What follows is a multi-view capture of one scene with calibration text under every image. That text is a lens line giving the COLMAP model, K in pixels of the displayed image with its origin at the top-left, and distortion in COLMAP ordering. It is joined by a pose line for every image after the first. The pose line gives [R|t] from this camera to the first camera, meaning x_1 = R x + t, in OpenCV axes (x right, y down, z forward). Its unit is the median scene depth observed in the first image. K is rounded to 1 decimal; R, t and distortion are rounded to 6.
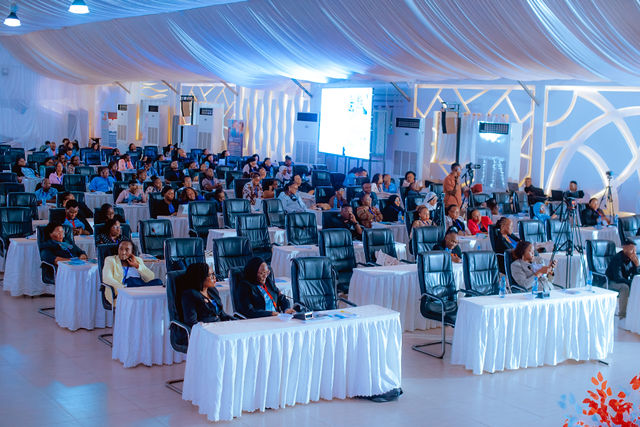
lens RADIAL K [[931.6, 0, 323.0], [0, 931.6, 218.7], [0, 0, 1]] dist [-0.117824, 0.000000]
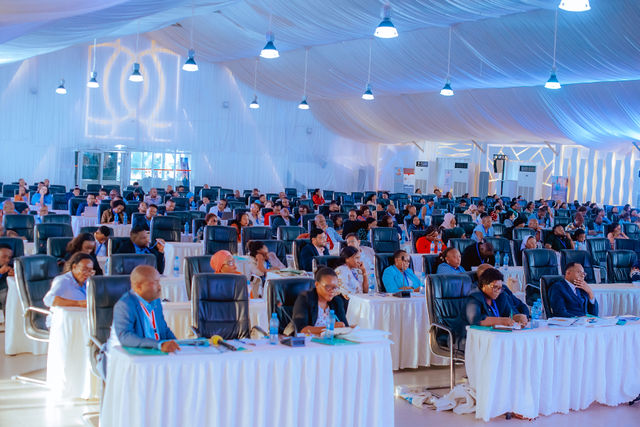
lens RADIAL K [[931.6, 0, 322.2], [0, 931.6, 214.7], [0, 0, 1]] dist [-0.117824, 0.000000]
pose [[0.995959, 0.013572, -0.088782, -0.570132], [-0.019646, 0.997499, -0.067896, 0.051655], [0.087639, 0.069366, 0.993734, -0.339308]]
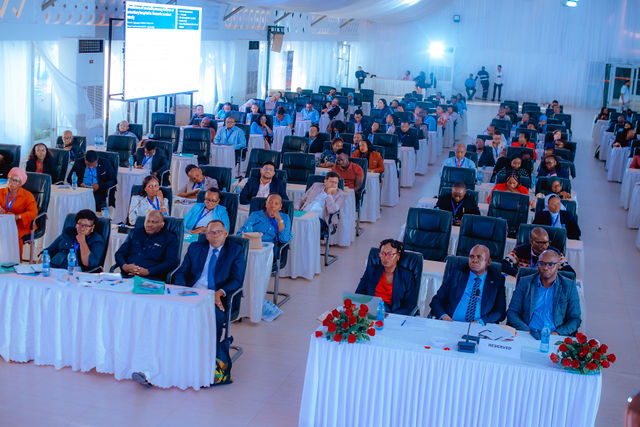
lens RADIAL K [[931.6, 0, 316.7], [0, 931.6, 212.9], [0, 0, 1]] dist [-0.117824, 0.000000]
pose [[0.652046, 0.147951, -0.743604, -0.096953], [-0.124498, 0.988356, 0.087480, -0.010476], [0.747888, 0.035536, 0.662873, -0.077090]]
